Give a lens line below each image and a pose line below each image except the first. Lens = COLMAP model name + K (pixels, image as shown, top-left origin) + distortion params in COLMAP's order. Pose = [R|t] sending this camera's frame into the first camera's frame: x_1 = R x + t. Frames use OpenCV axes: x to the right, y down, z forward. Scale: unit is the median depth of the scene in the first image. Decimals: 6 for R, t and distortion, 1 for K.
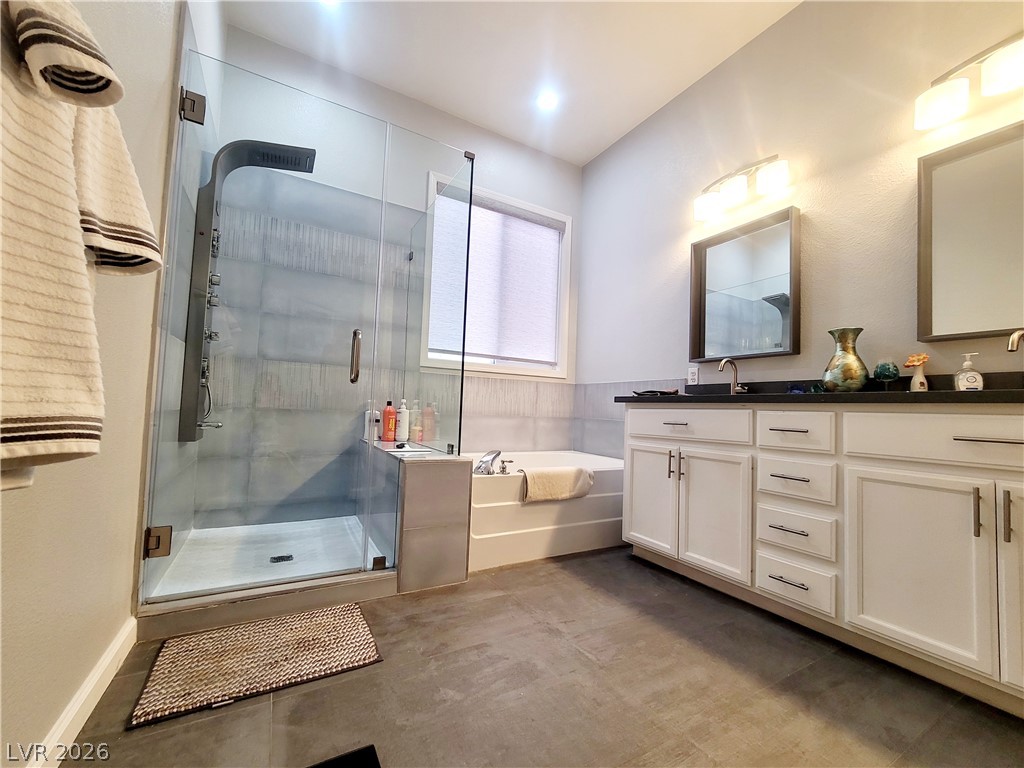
lens RADIAL K [[411.4, 0, 511.3], [0, 411.4, 393.4], [0, 0, 1]] dist [0.002304, -0.000129]
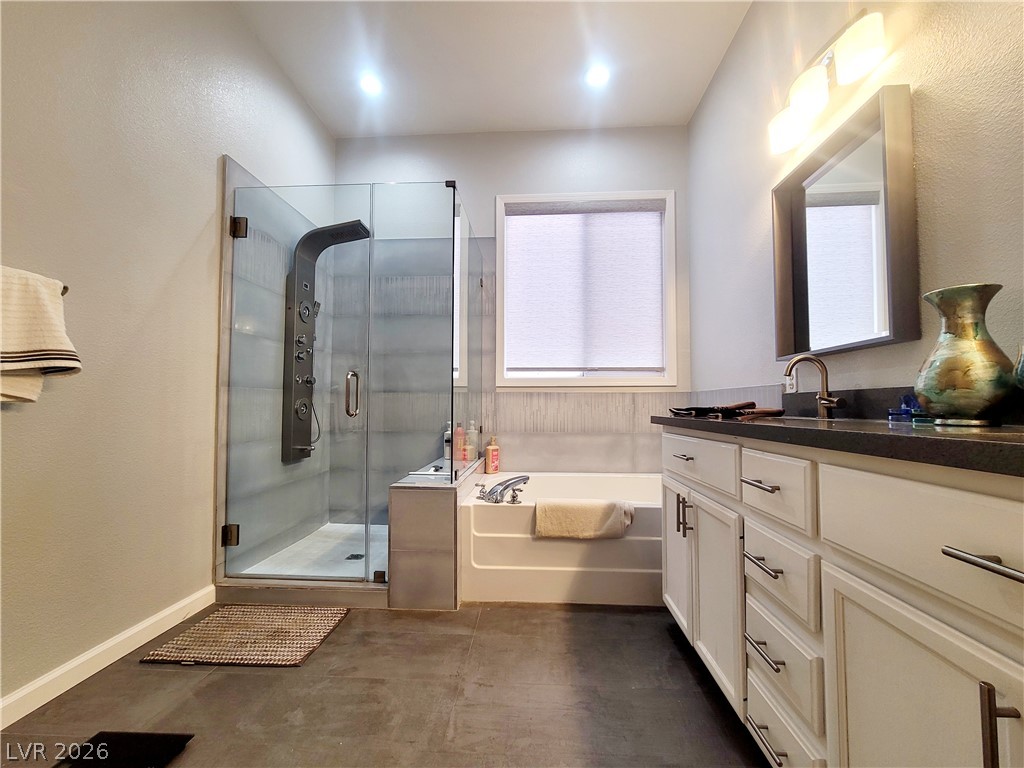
lens RADIAL K [[411.4, 0, 511.3], [0, 411.4, 393.4], [0, 0, 1]] dist [0.002304, -0.000129]
pose [[0.838872, -0.054339, -0.541610, 0.503375], [0.052221, 0.998449, -0.019290, -0.037496], [0.541818, -0.012102, 0.840408, 0.211021]]
